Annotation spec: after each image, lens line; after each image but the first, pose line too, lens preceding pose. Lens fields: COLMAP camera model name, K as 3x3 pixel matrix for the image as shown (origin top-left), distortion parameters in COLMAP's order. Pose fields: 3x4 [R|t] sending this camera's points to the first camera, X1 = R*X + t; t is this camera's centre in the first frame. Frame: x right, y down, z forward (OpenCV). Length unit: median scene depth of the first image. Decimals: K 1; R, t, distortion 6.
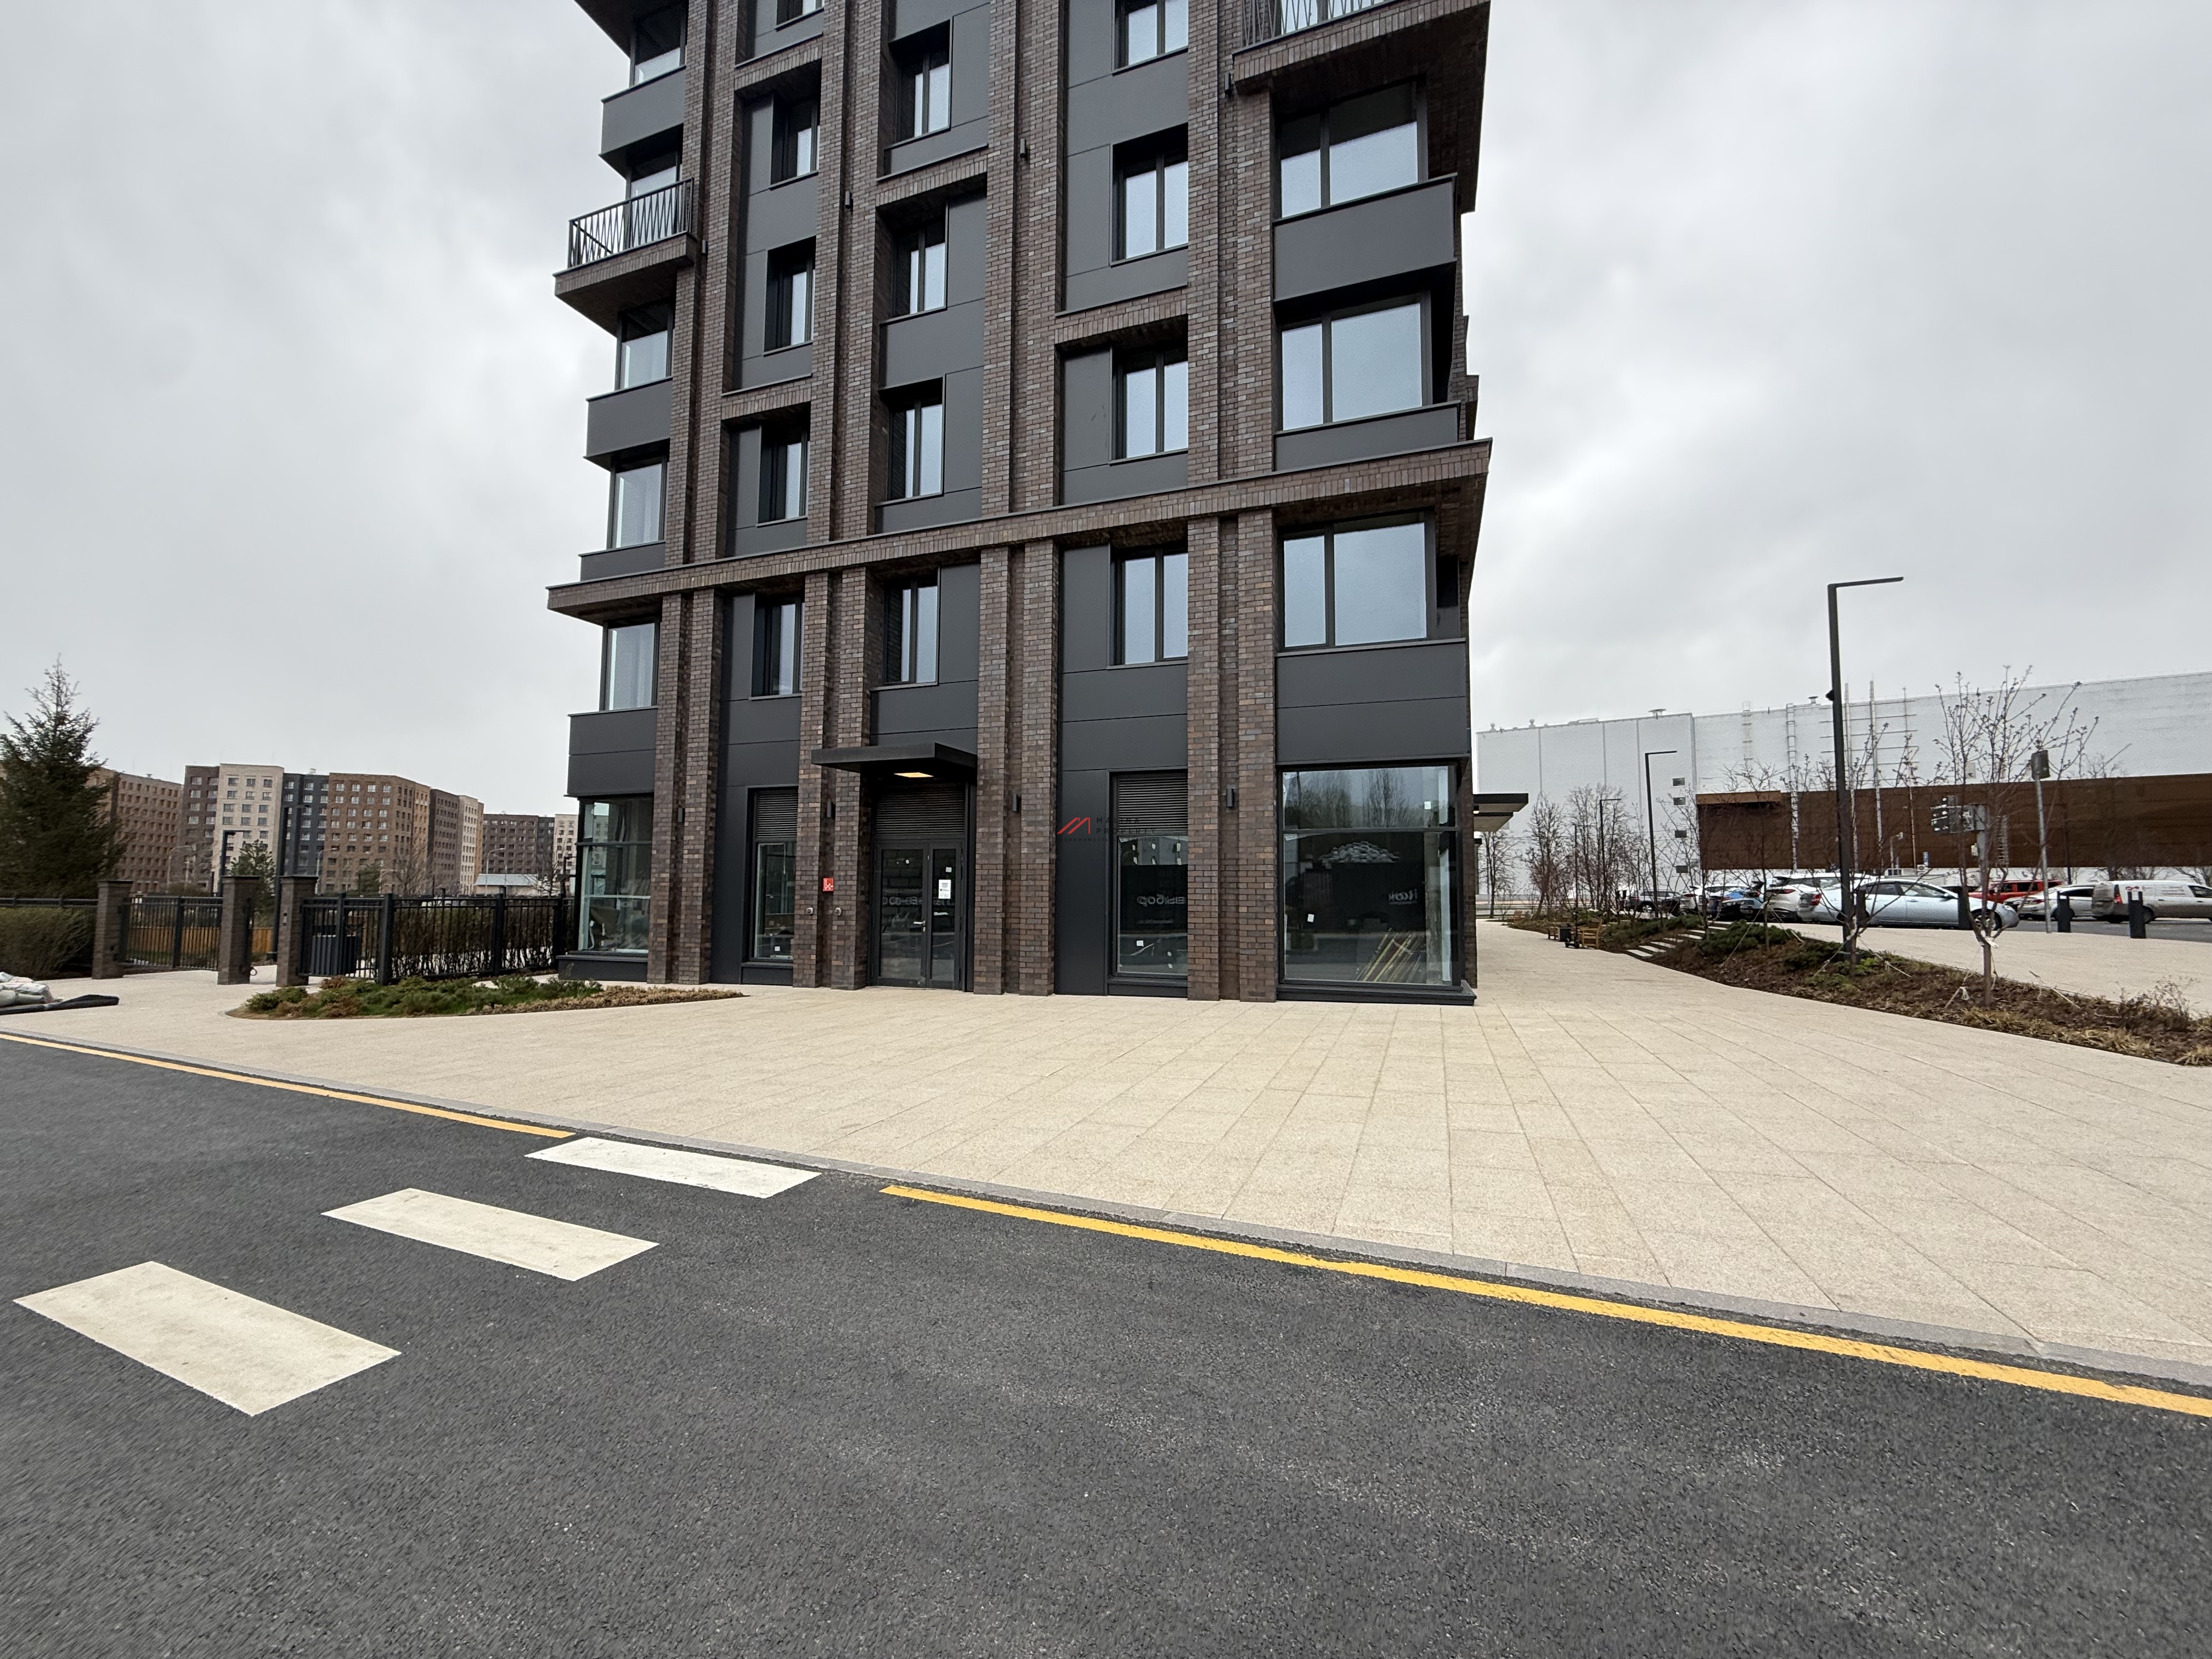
lens RADIAL K [[875.7, 0, 1099.8], [0, 875.7, 831.1], [0, 0, 1]] dist [-0.000943, 0.000076]
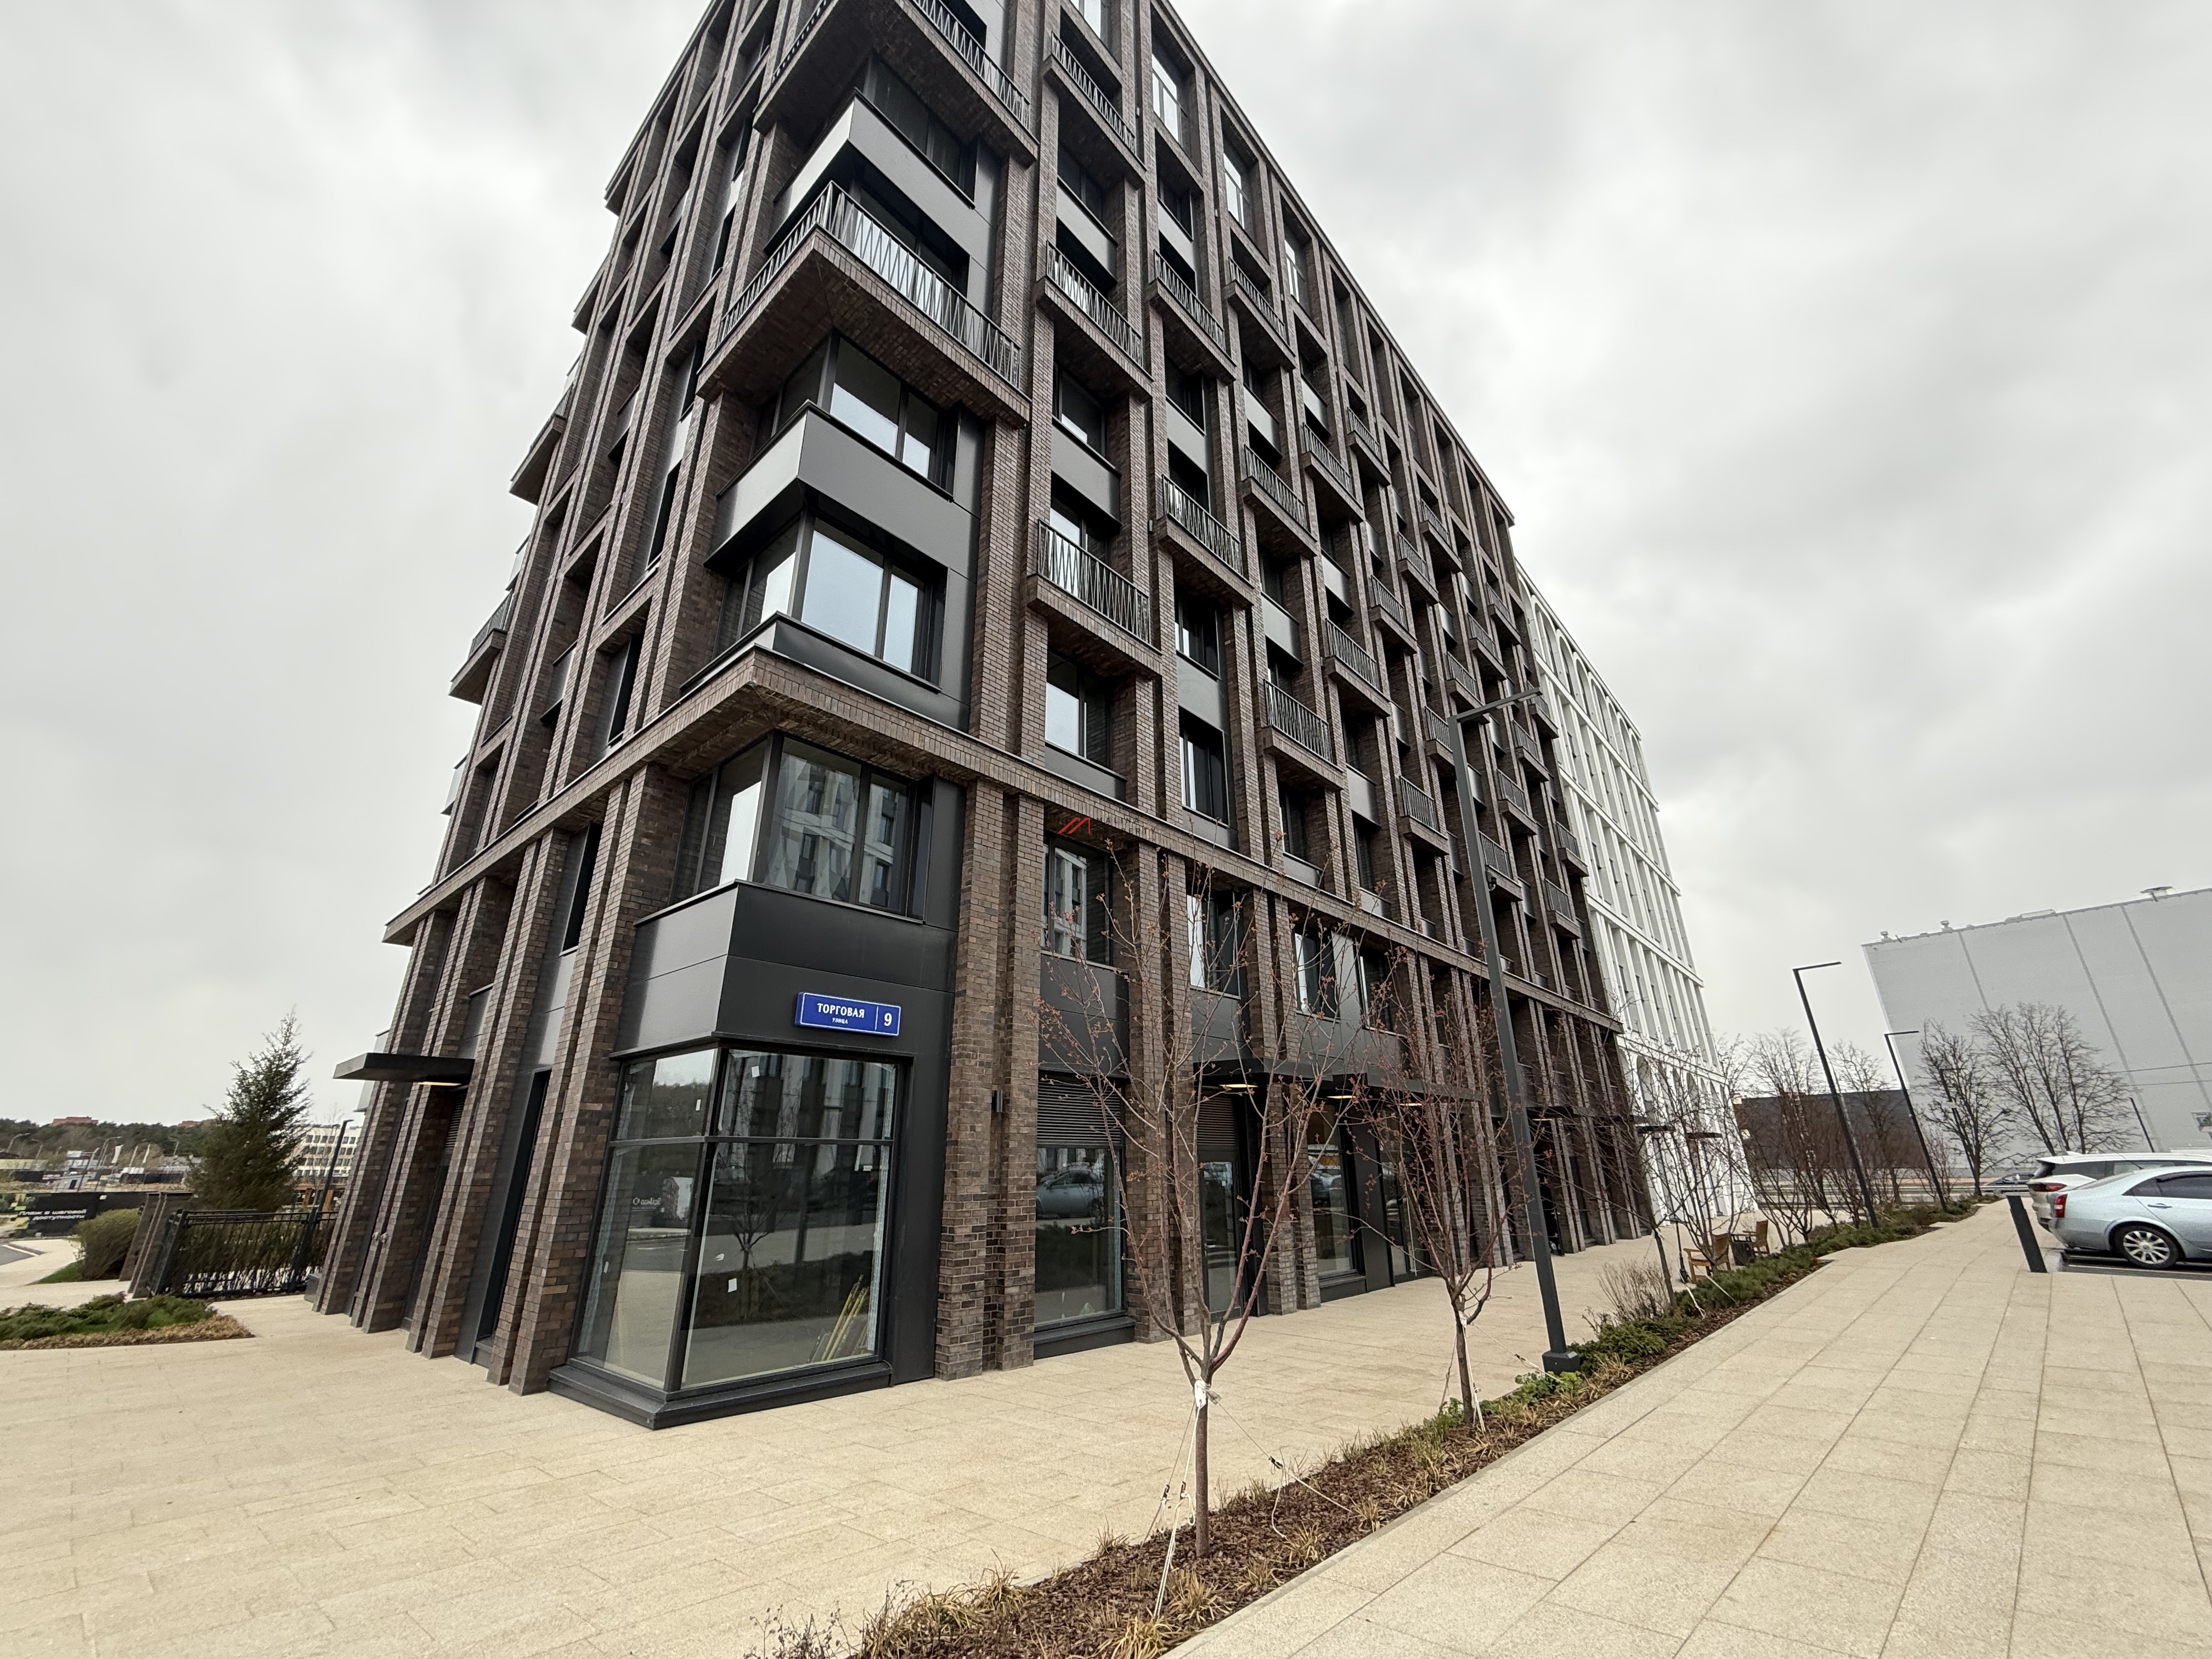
lens RADIAL K [[875.7, 0, 1095.8], [0, 875.7, 836.6], [0, 0, 1]] dist [-0.000943, 0.000076]
pose [[0.927926, -0.143193, -0.344163, 0.748927], [0.037814, 0.954672, -0.295249, -0.011596], [0.370841, 0.260955, 0.891280, 0.317214]]
